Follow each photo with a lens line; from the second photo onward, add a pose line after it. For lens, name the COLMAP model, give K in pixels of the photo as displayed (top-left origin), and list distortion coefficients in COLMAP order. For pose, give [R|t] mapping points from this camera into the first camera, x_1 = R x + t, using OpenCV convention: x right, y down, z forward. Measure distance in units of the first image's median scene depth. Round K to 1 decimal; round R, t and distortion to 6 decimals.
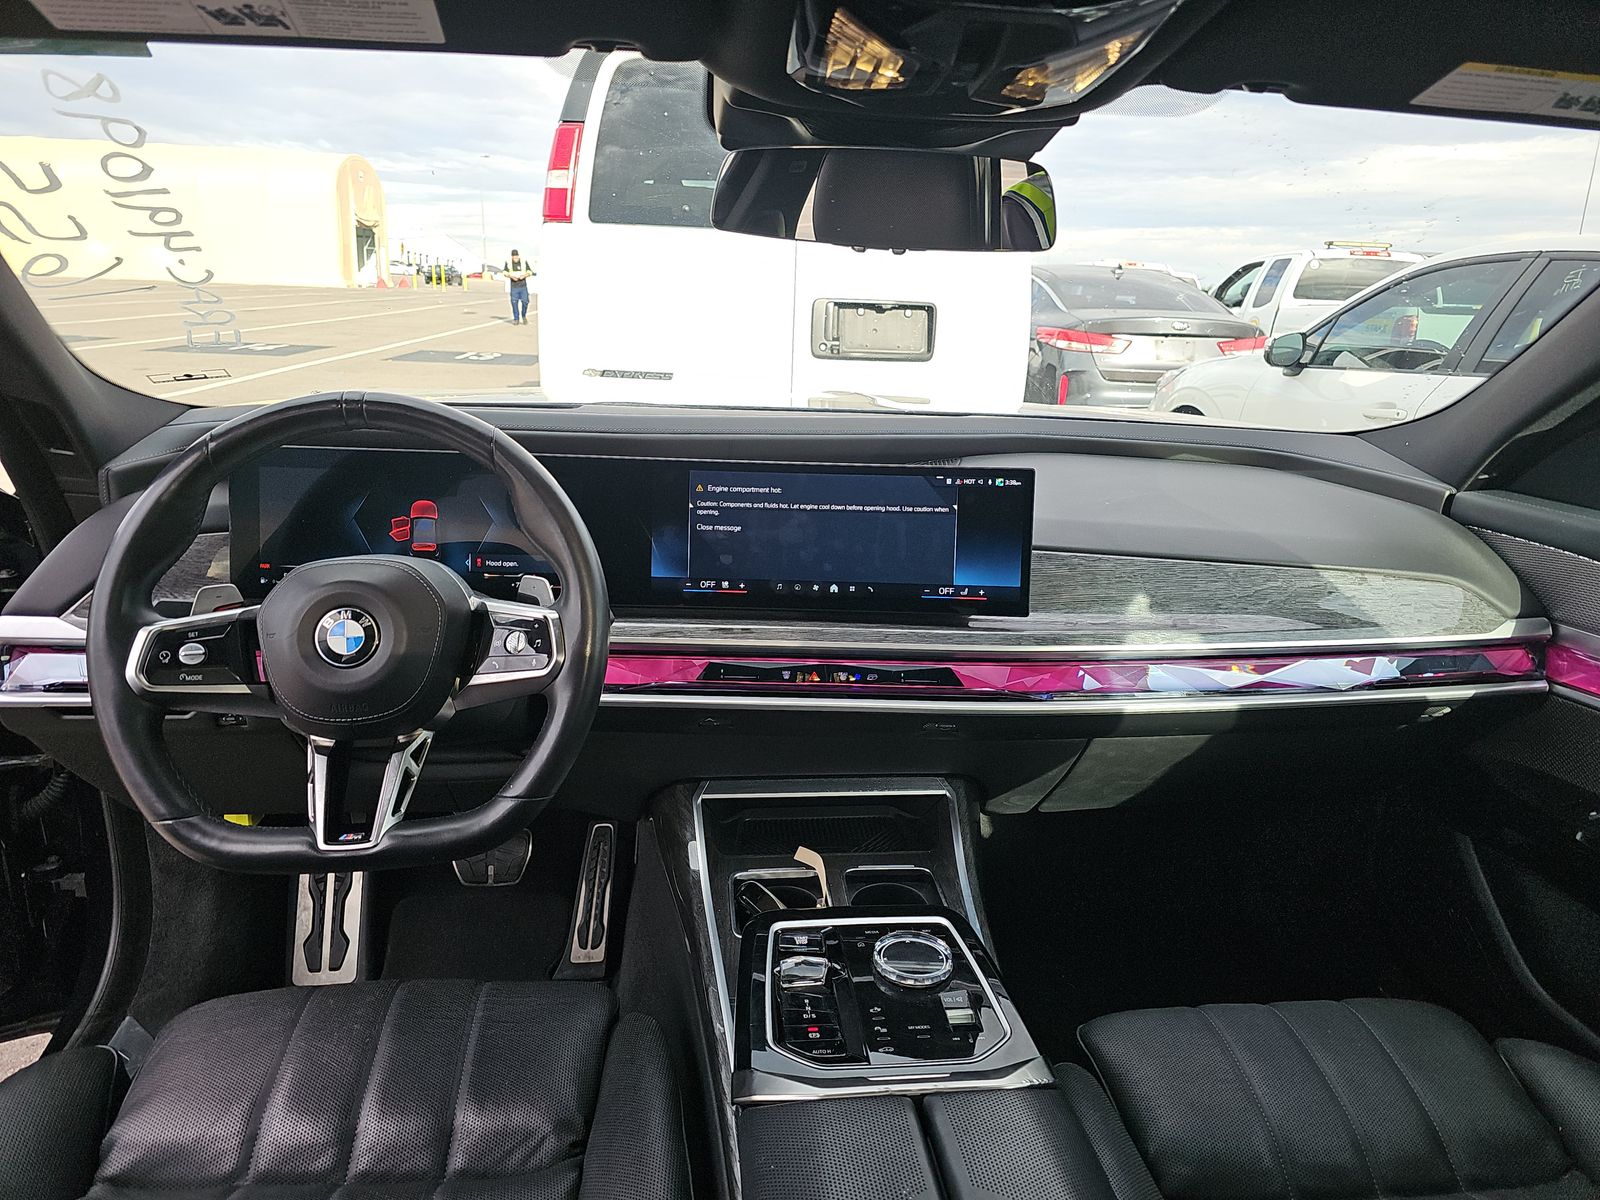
lens RADIAL K [[1061.1, 0, 807.5], [0, 1061.1, 596.2], [0, 0, 1]] dist [0.034214, -0.028126]
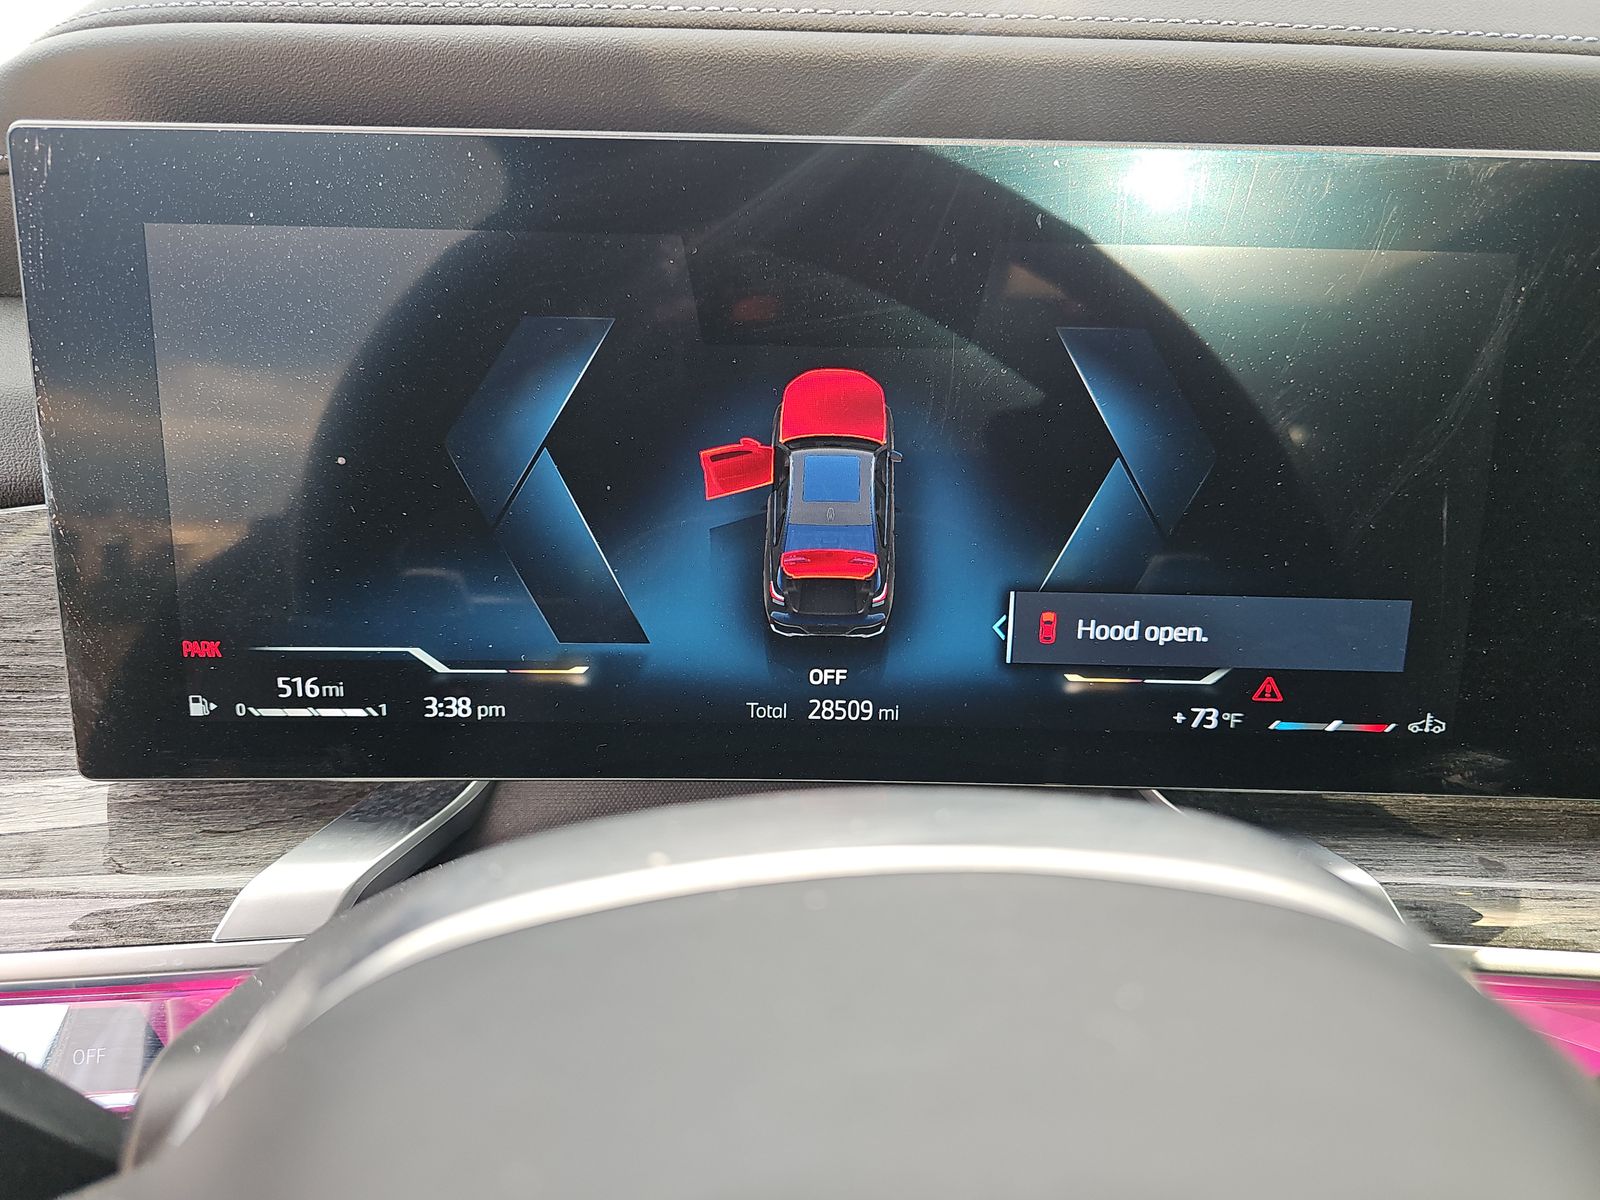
lens RADIAL K [[1061.1, 0, 797.0], [0, 1061.1, 593.8], [0, 0, 1]] dist [0.034214, -0.028126]
pose [[0.996348, 0.010929, -0.084681, -0.346249], [-0.000848, 0.992993, 0.118172, -0.068026], [0.085379, -0.117668, 0.989376, 0.760318]]
